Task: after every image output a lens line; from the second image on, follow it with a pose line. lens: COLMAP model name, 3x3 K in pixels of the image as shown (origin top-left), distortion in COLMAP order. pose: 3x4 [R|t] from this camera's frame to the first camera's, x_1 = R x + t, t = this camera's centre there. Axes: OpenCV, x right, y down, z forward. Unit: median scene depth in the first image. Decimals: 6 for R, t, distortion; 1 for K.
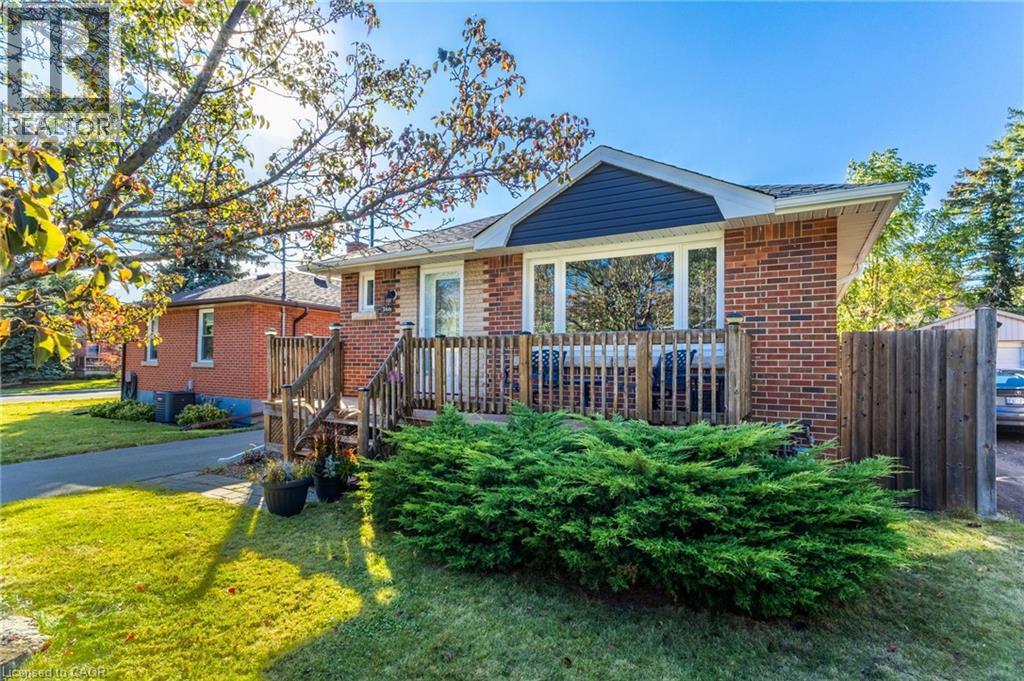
lens RADIAL K [[488.5, 0, 514.7], [0, 488.5, 361.2], [0, 0, 1]] dist [0.001028, 0.000162]
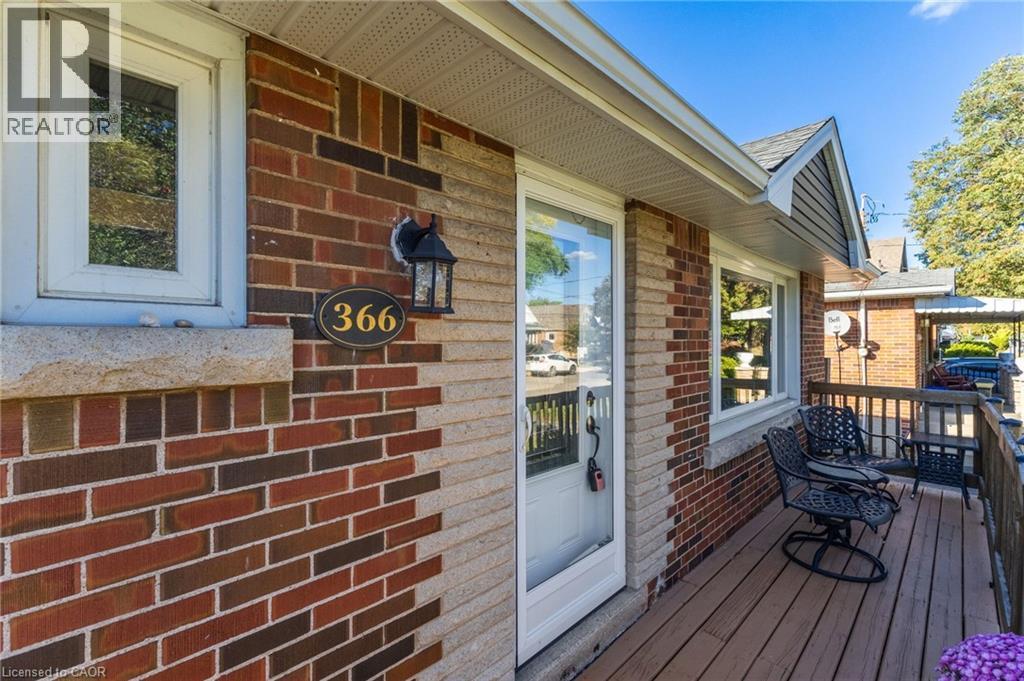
lens RADIAL K [[475.9, 0, 515.0], [0, 475.9, 333.3], [0, 0, 1]] dist [0.004545, 0.000617]
pose [[0.237834, 0.001557, 0.971305, -0.464744], [-0.003260, 0.999994, -0.000804, -0.115165], [-0.971300, -0.002975, 0.237838, 1.031043]]
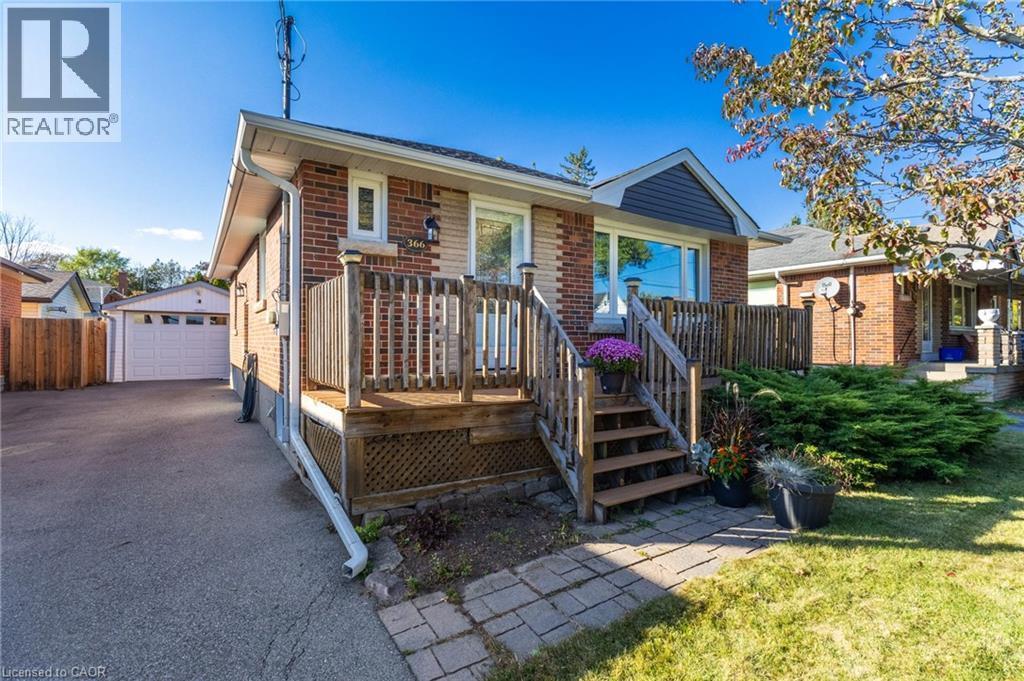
lens RADIAL K [[475.9, 0, 515.0], [0, 475.9, 333.3], [0, 0, 1]] dist [0.004545, 0.000617]
pose [[0.457477, 0.000815, 0.889221, -0.856358], [-0.007650, 0.999966, 0.003019, 0.008365], [-0.889189, -0.008184, 0.457468, 0.678964]]
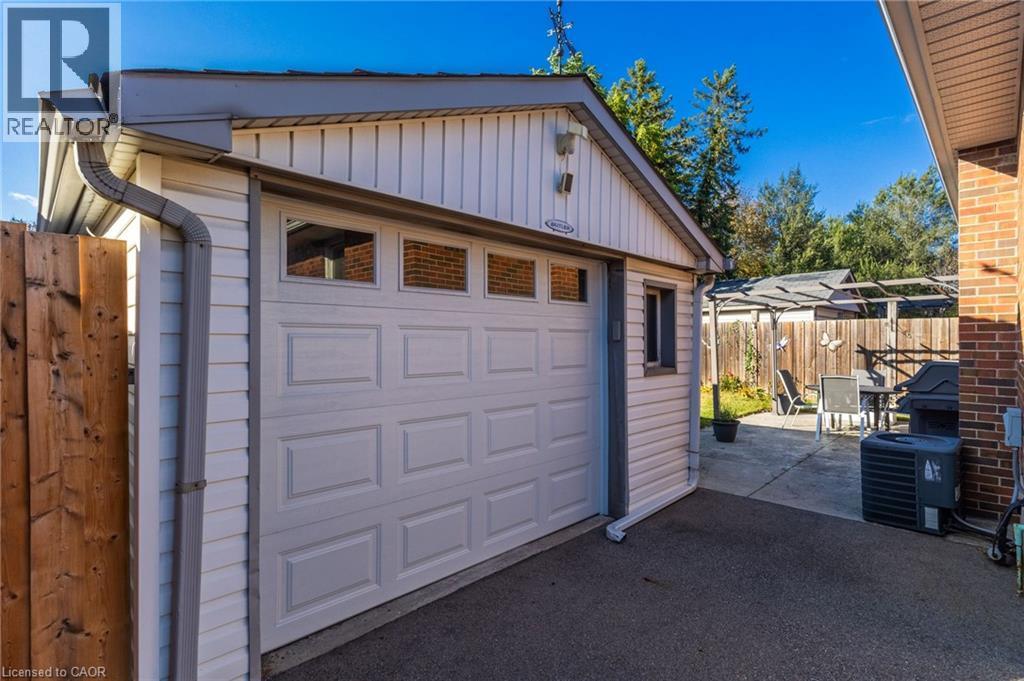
lens RADIAL K [[489.4, 0, 512.0], [0, 489.4, 340.5], [0, 0, 1]] dist [0.000962, 0.000171]
pose [[0.282705, -0.014476, 0.959098, -0.117602], [-0.007705, 0.999820, 0.017361, 0.019034], [-0.959176, -0.012298, 0.282542, 2.661830]]
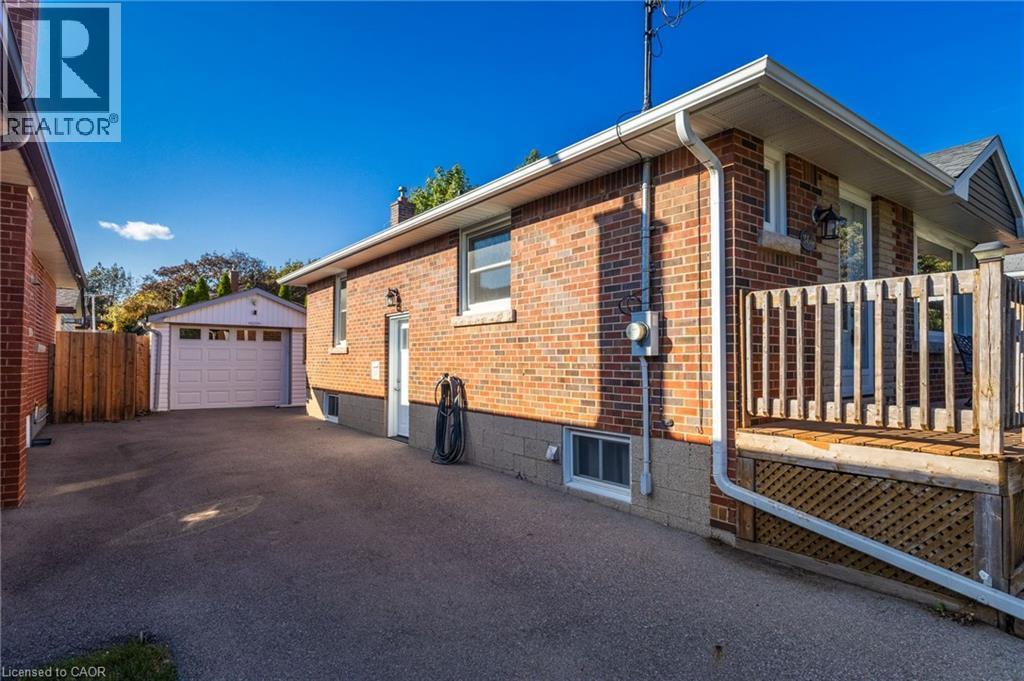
lens RADIAL K [[537.9, 0, 512.0], [0, 537.9, 340.5], [0, 0, 1]] dist [-0.003480, -0.000963]
pose [[0.407249, 0.020221, 0.913093, -1.013343], [-0.009497, 0.999795, -0.017905, 0.011811], [-0.913268, -0.001380, 0.407358, 1.193501]]
